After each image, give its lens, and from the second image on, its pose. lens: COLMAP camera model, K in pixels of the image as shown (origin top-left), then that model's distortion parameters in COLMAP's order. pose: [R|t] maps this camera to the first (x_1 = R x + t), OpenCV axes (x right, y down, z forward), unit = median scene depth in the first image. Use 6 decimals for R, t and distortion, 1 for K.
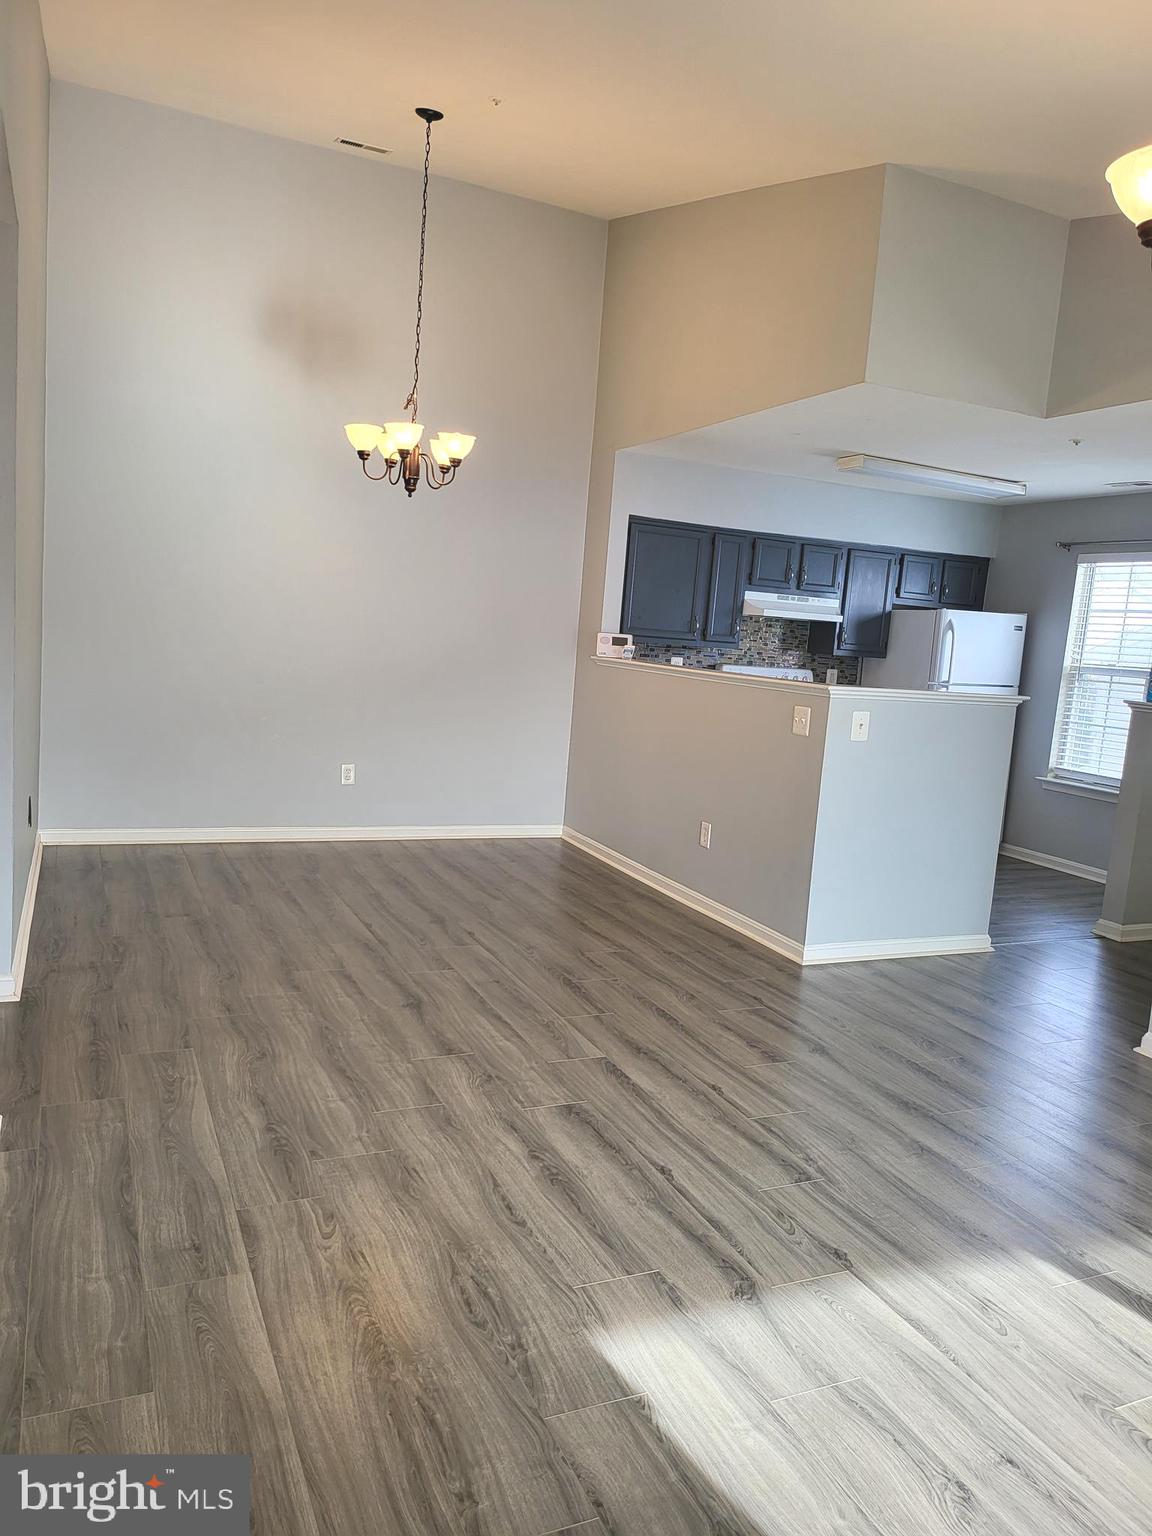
lens RADIAL K [[1073.9, 0, 572.4], [0, 1073.9, 759.2], [0, 0, 1]] dist [-0.000254, -0.003794]
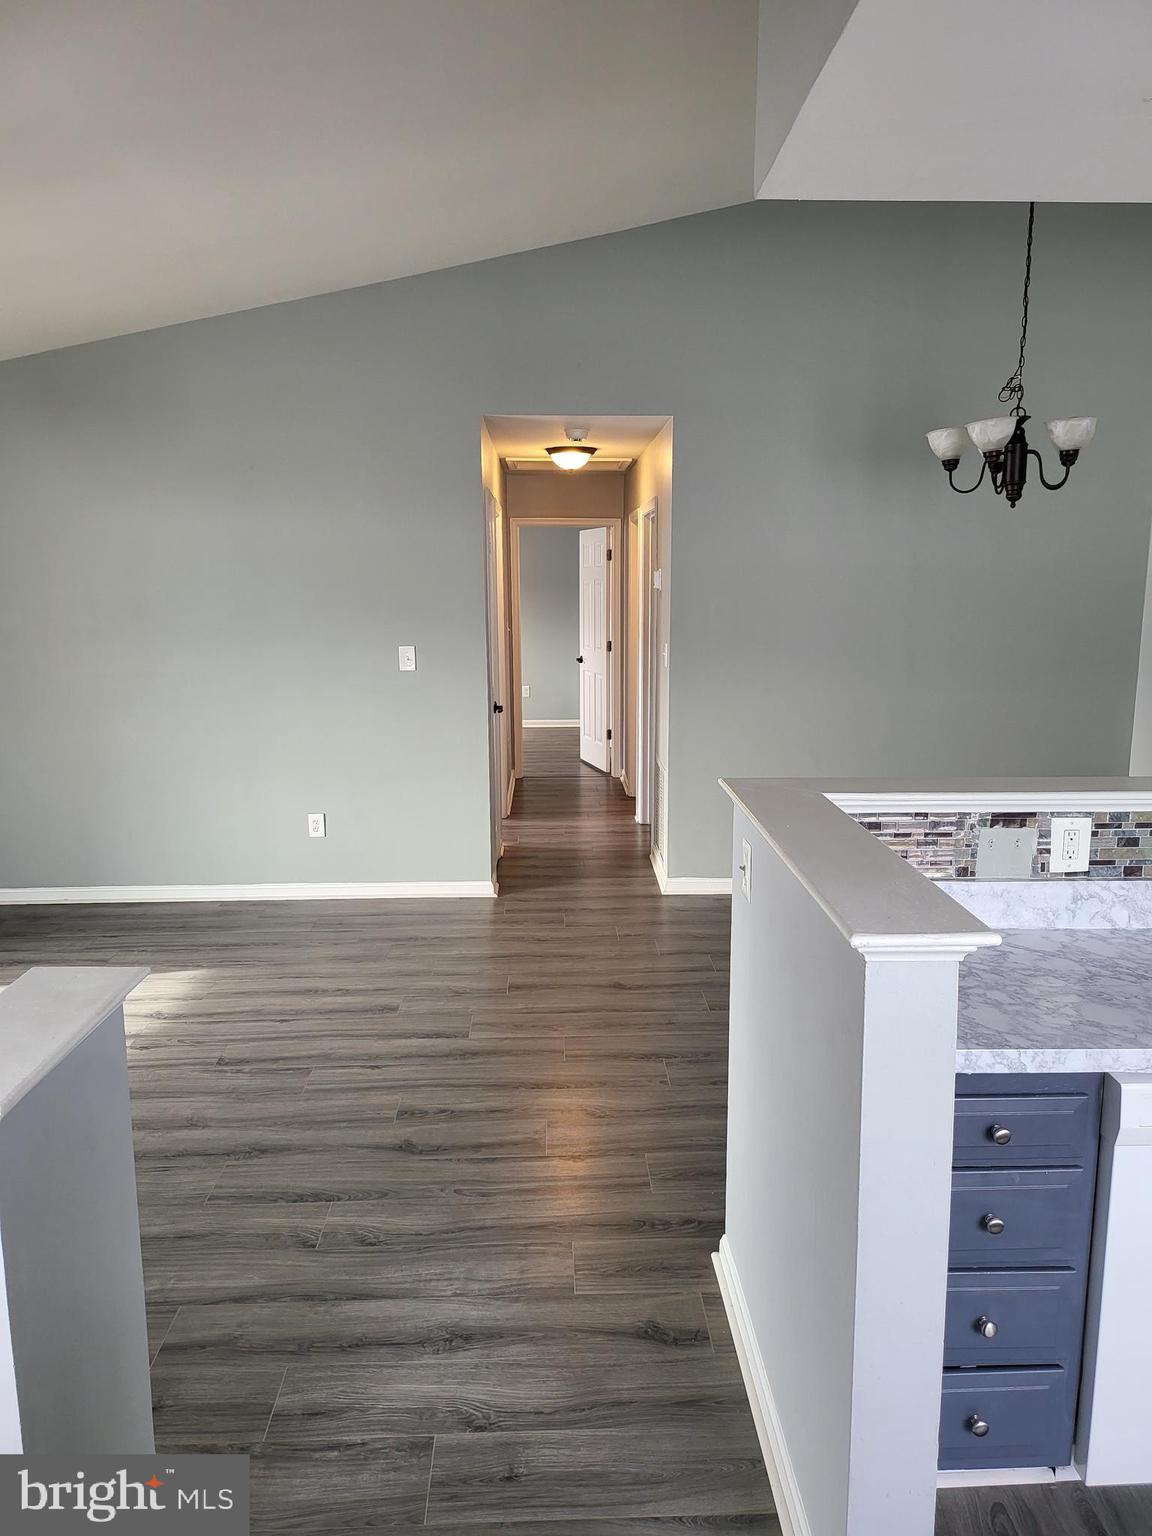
lens RADIAL K [[1073.9, 0, 572.3], [0, 1073.9, 772.0], [0, 0, 1]] dist [-0.000254, -0.003794]
pose [[-0.373347, 0.100215, -0.922263, 0.690976], [-0.147678, 0.975051, 0.165734, -0.135906], [0.915862, 0.198074, -0.349232, 0.995627]]
